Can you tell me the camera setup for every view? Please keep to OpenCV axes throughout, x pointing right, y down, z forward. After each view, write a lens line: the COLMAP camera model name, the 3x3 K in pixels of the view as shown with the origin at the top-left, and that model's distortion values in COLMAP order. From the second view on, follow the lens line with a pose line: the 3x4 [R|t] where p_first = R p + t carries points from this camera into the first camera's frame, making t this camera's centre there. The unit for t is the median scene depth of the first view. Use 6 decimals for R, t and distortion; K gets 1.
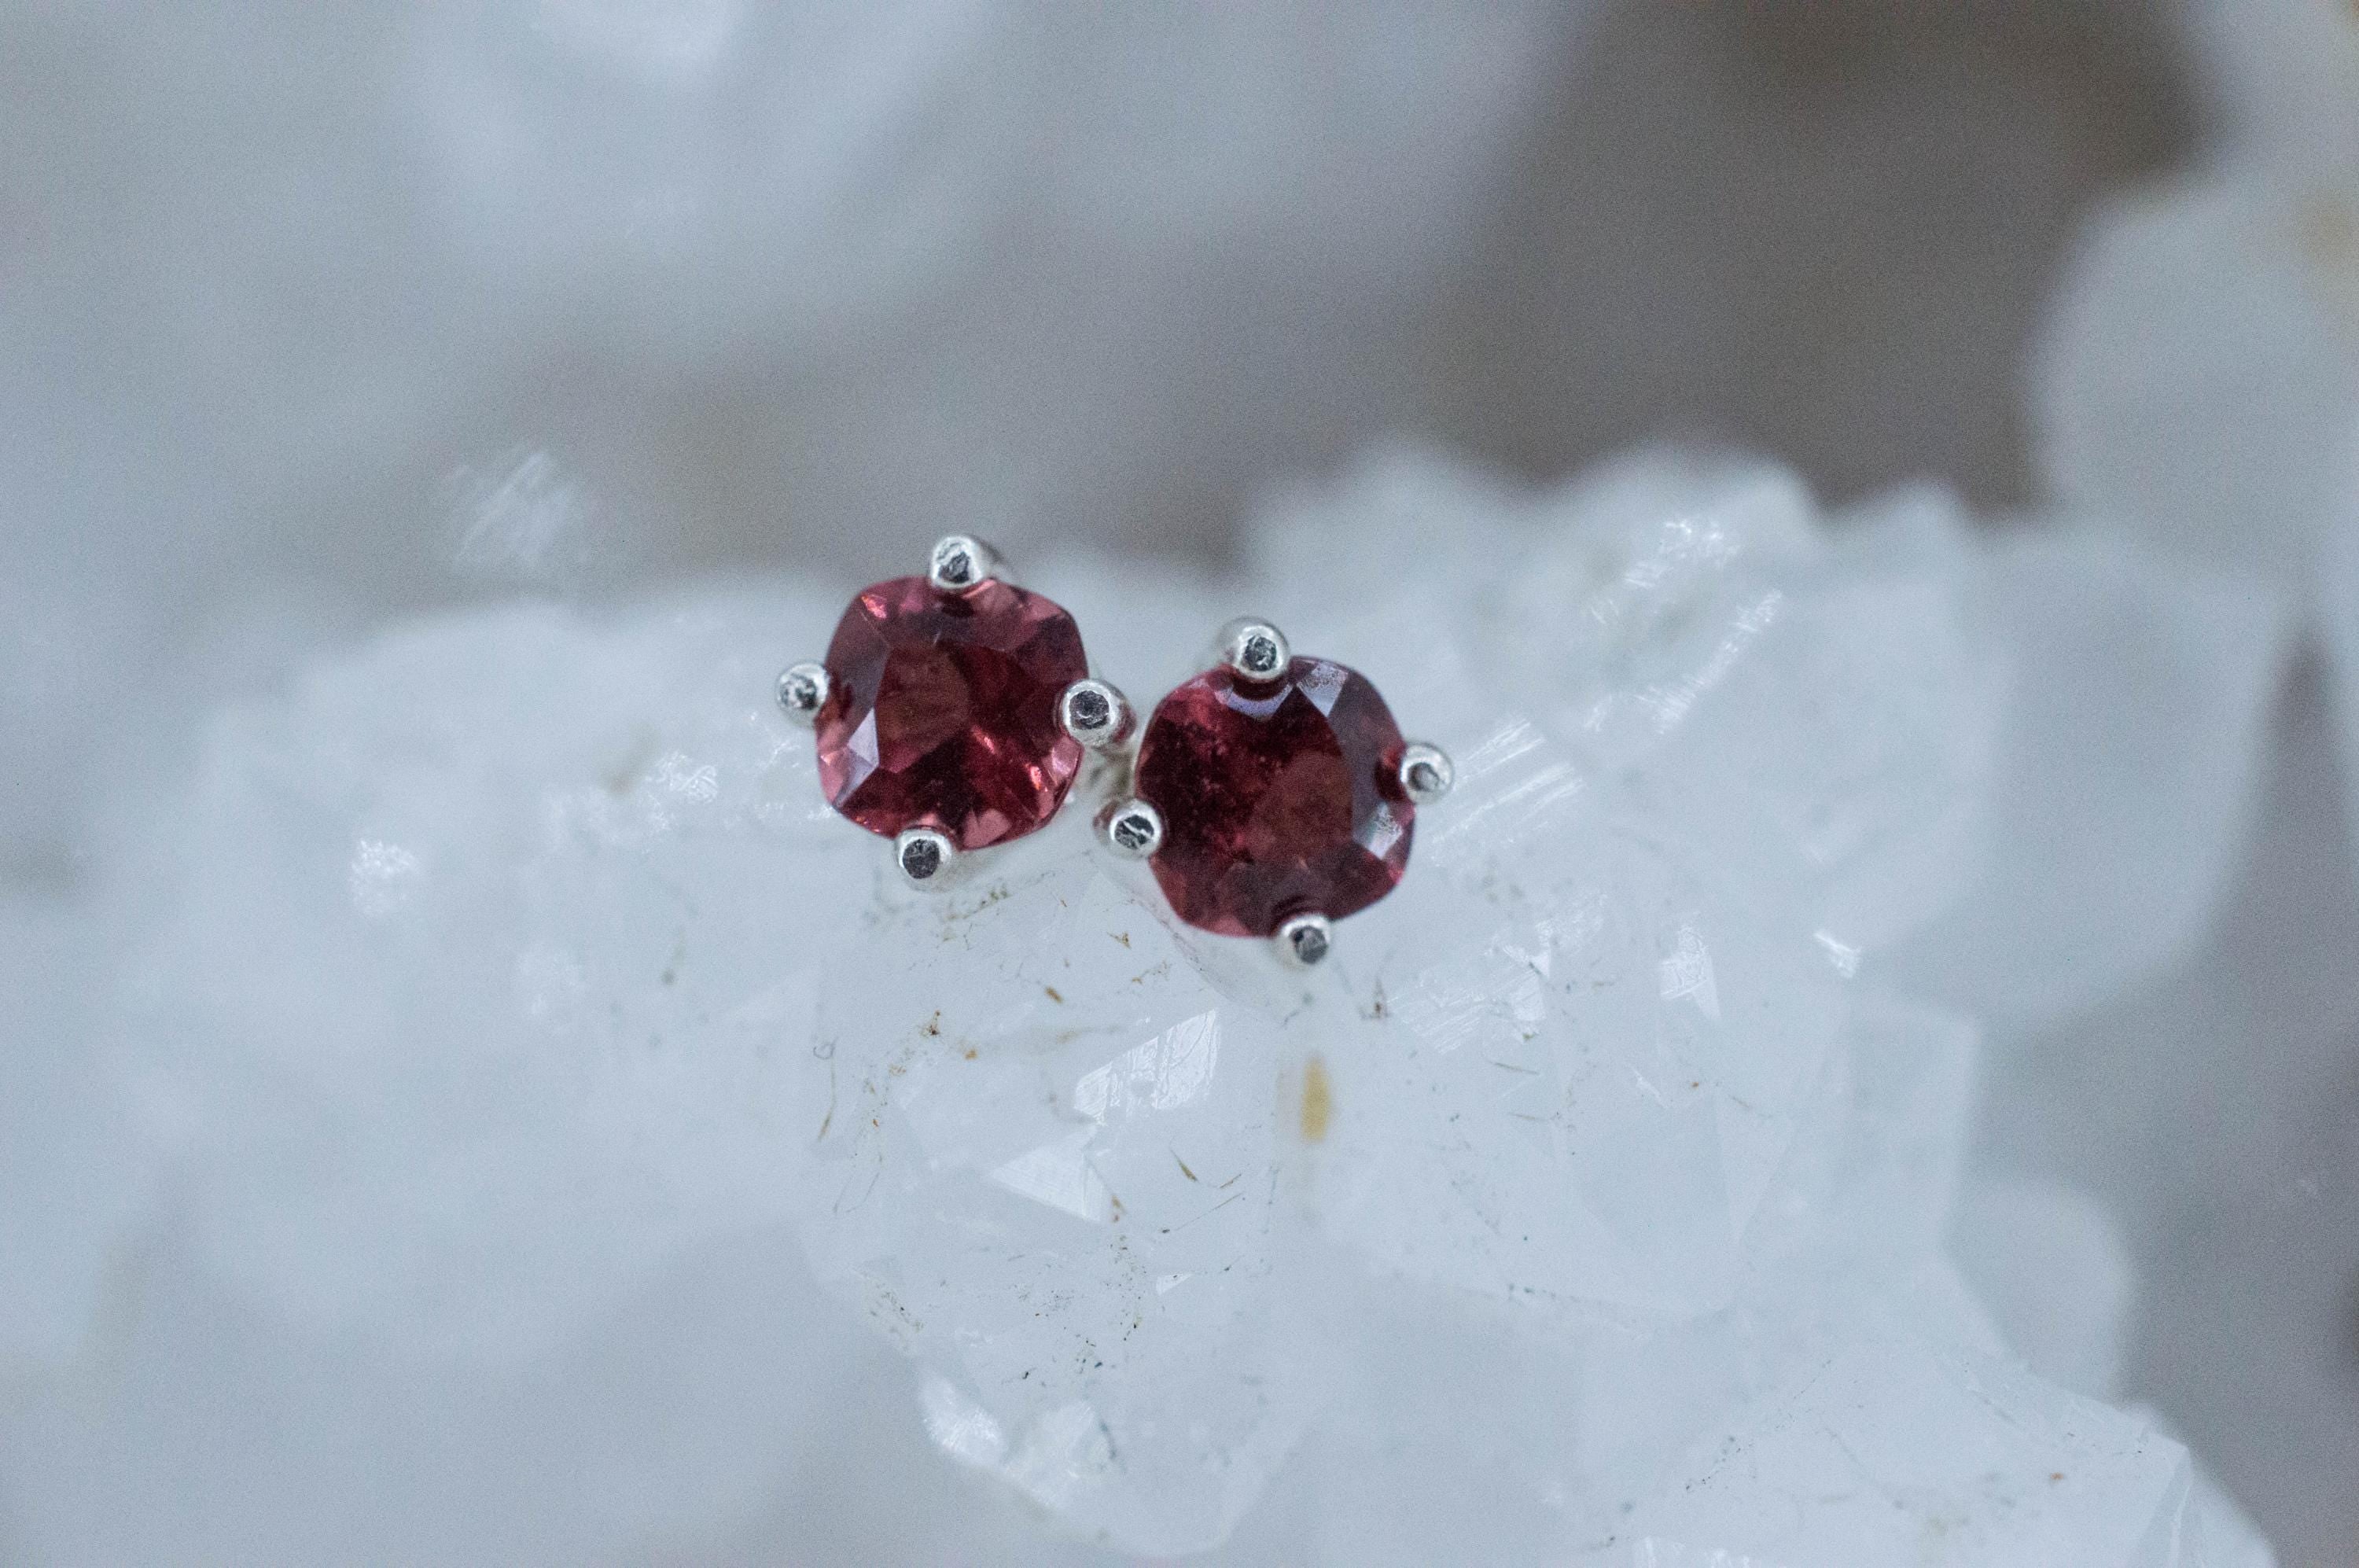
lens RADIAL K [[5838.5, 0, 1179.5], [0, 5838.5, 784.0], [0, 0, 1]] dist [0.138261, -0.448548]
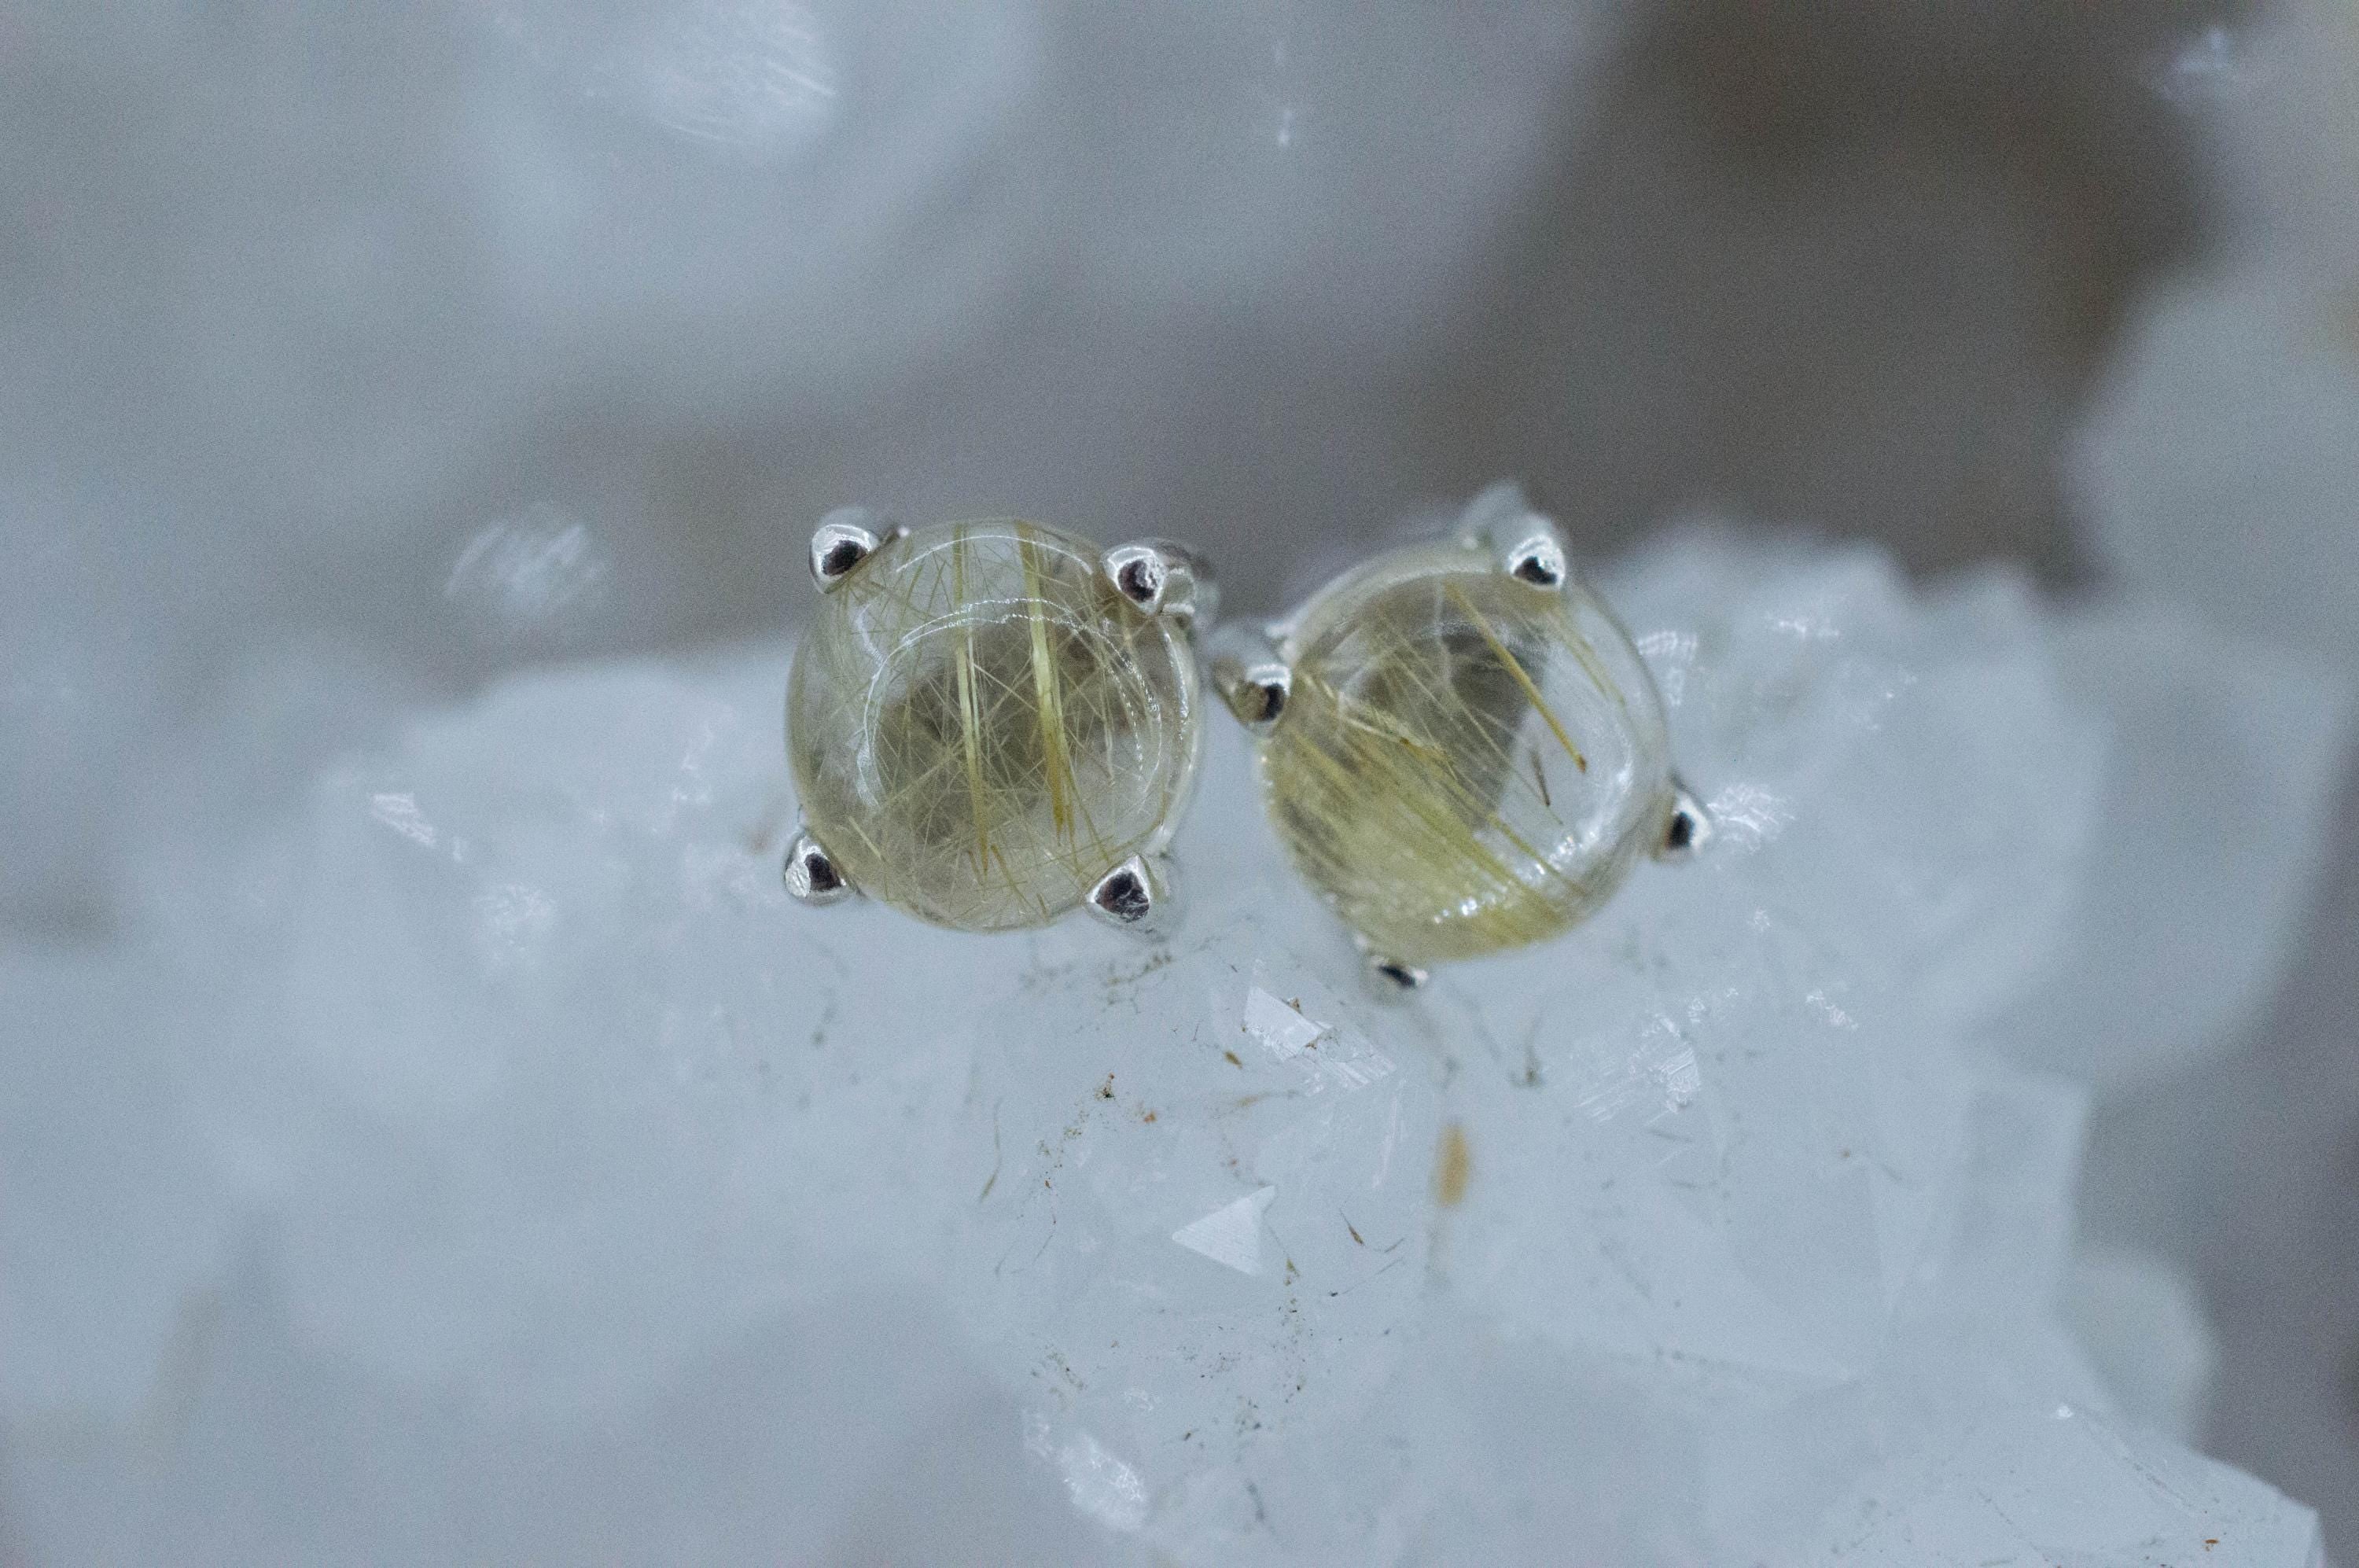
lens RADIAL K [[5838.5, 0, 1179.5], [0, 5838.5, 784.0], [0, 0, 1]] dist [0.138261, -0.448548]
pose [[0.996764, 0.014039, 0.079149, -0.108229], [-0.013300, 0.999863, -0.009848, -0.001377], [-0.079277, 0.008764, 0.996814, -0.005535]]
